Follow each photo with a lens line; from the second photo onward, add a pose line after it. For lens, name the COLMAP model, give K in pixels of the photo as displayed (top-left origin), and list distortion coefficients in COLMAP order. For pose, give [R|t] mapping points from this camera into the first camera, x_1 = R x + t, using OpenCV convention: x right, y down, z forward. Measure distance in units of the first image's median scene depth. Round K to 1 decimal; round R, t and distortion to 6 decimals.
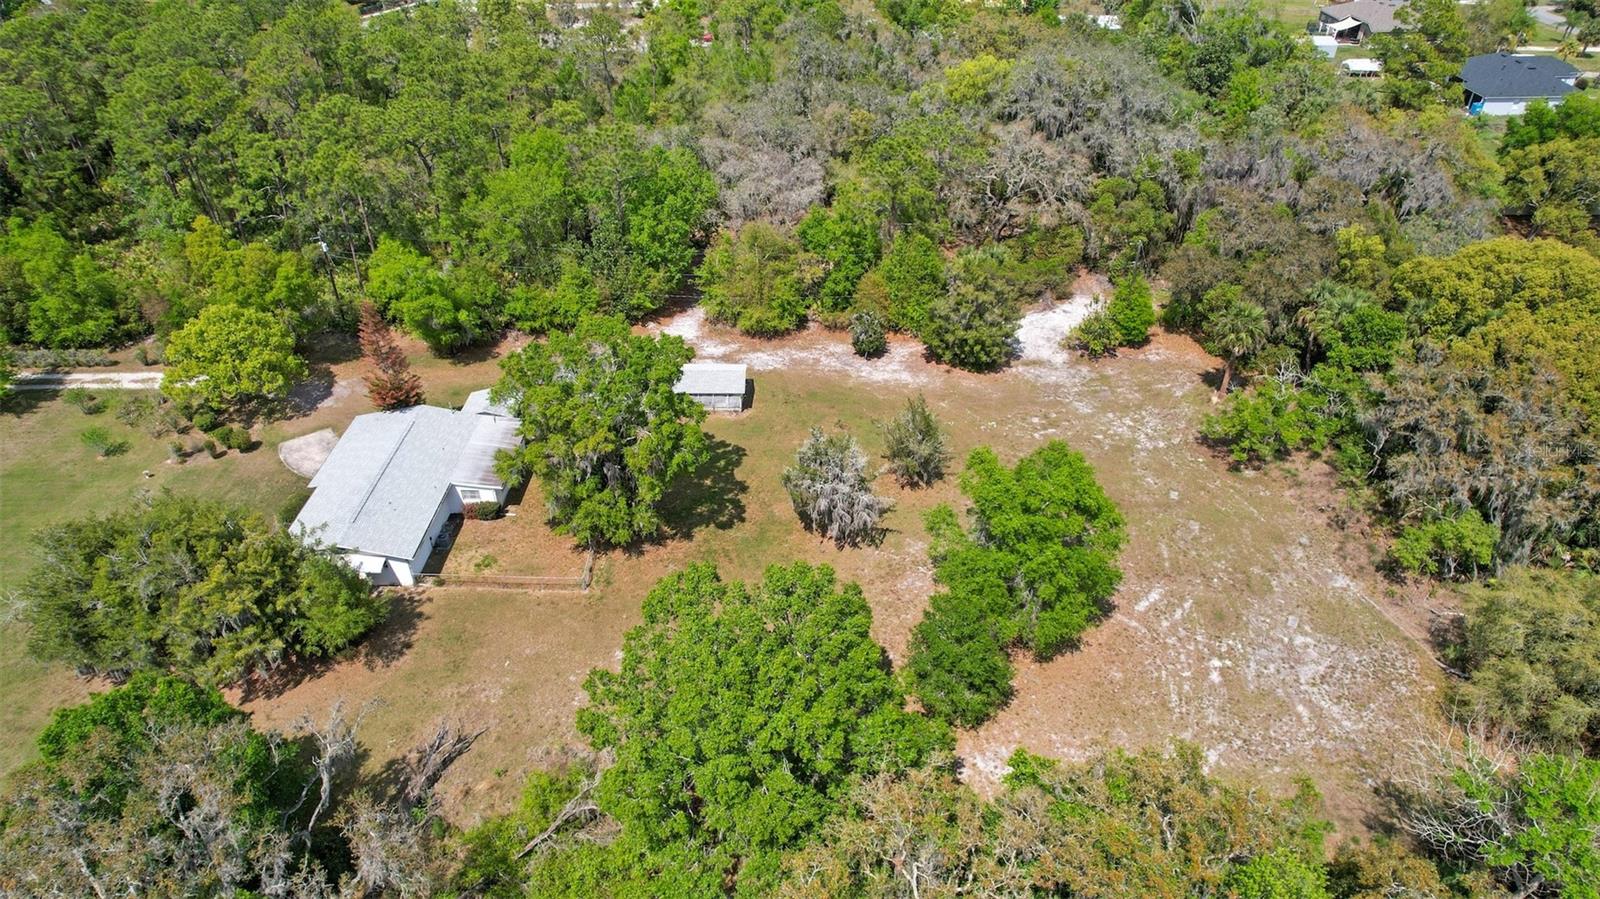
lens RADIAL K [[1020.9, 0, 799.5], [0, 1020.9, 452.6], [0, 0, 1]] dist [-0.045799, 0.039054]
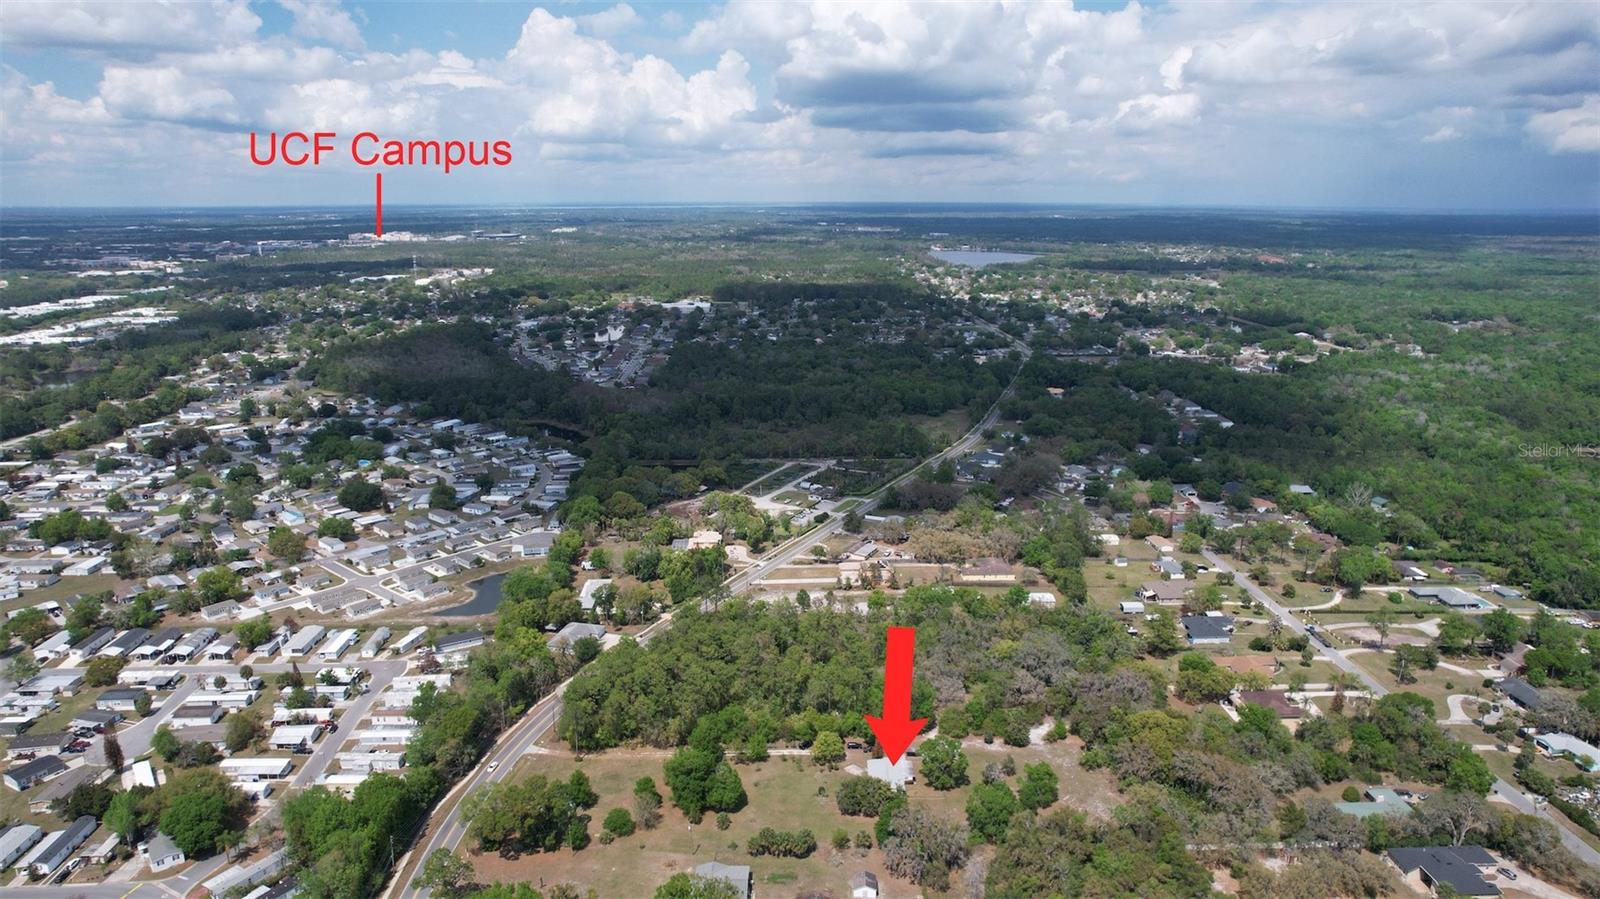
lens RADIAL K [[1020.9, 0, 795.9], [0, 1020.9, 448.4], [0, 0, 1]] dist [-0.045799, 0.039054]
pose [[0.999777, -0.005391, 0.020439, -0.691837], [0.012529, 0.929920, -0.367548, 0.251426], [-0.017025, 0.367722, 0.929780, -2.749841]]
